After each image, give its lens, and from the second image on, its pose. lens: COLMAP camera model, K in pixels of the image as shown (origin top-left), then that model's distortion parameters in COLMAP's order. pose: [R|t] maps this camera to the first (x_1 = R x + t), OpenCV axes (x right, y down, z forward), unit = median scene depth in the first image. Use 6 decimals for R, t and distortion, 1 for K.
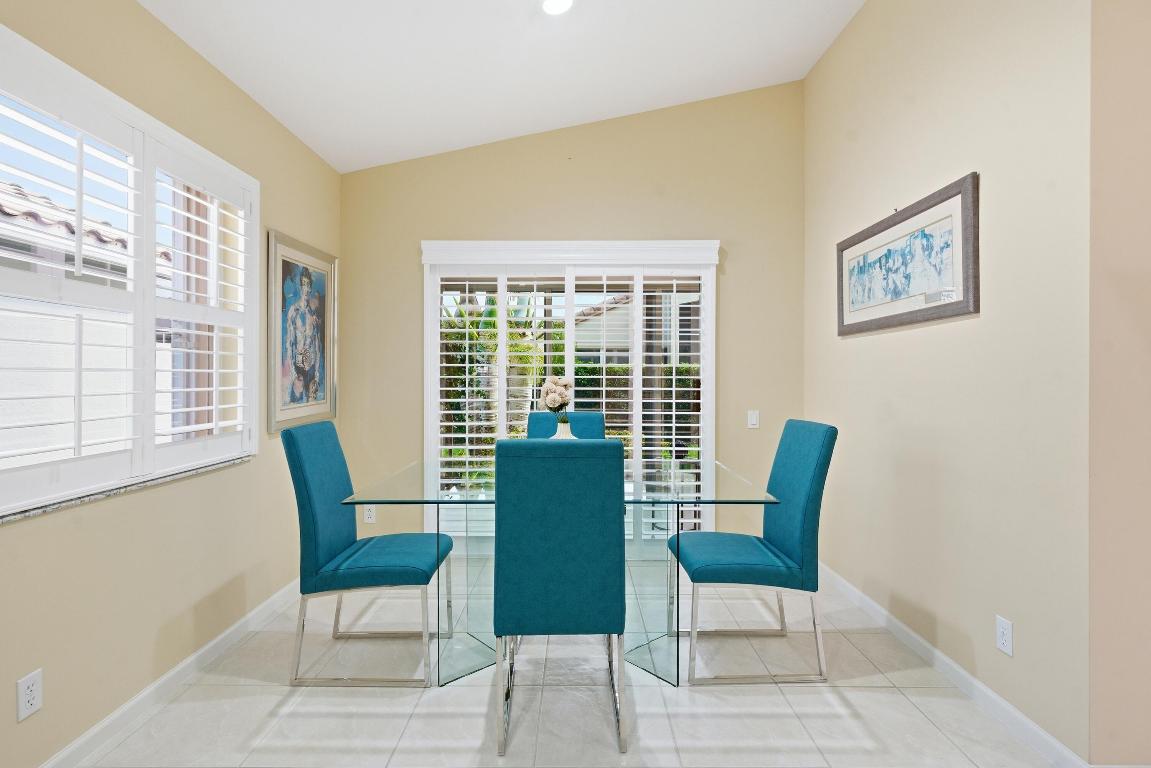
lens RADIAL K [[562.0, 0, 575.3], [0, 562.0, 375.3], [0, 0, 1]] dist [0.000055, 0.000941]
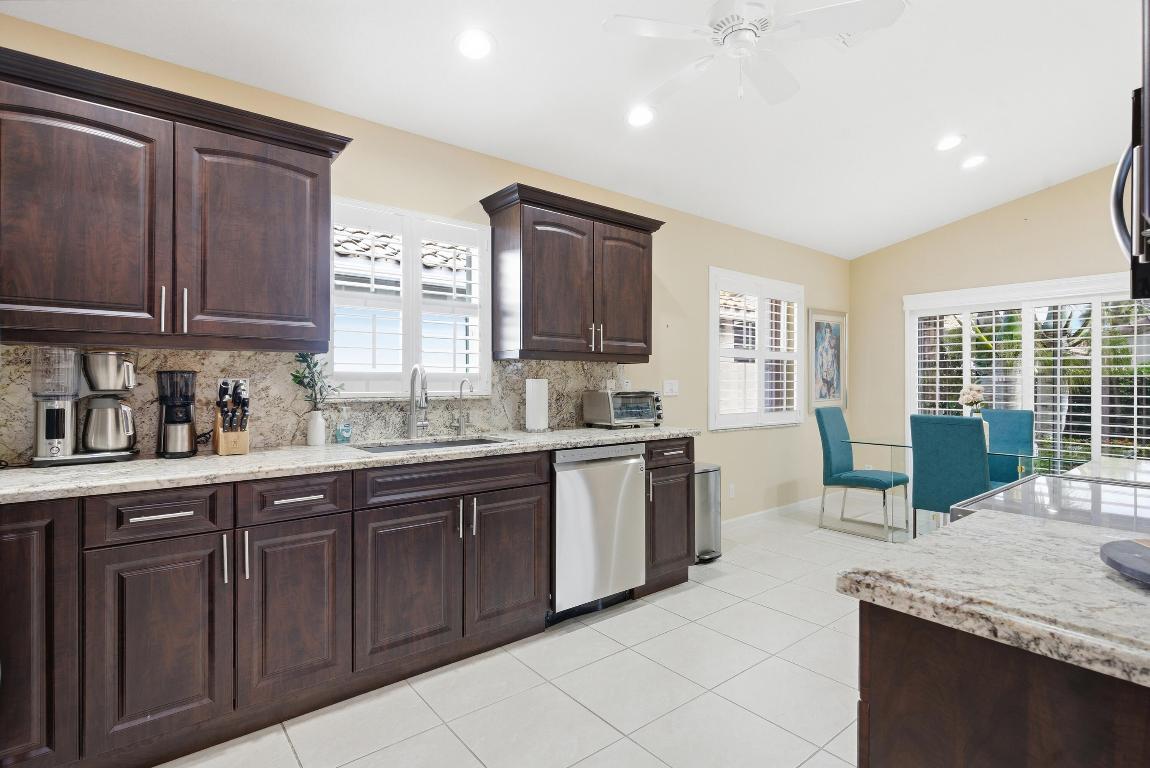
lens RADIAL K [[561.5, 0, 575.7], [0, 561.5, 376.2], [0, 0, 1]] dist [0.000055, 0.000941]
pose [[0.631967, -0.006386, -0.774969, 0.461253], [-0.002672, 0.999942, -0.010419, -0.002928], [0.774991, 0.008655, 0.631913, -0.871711]]
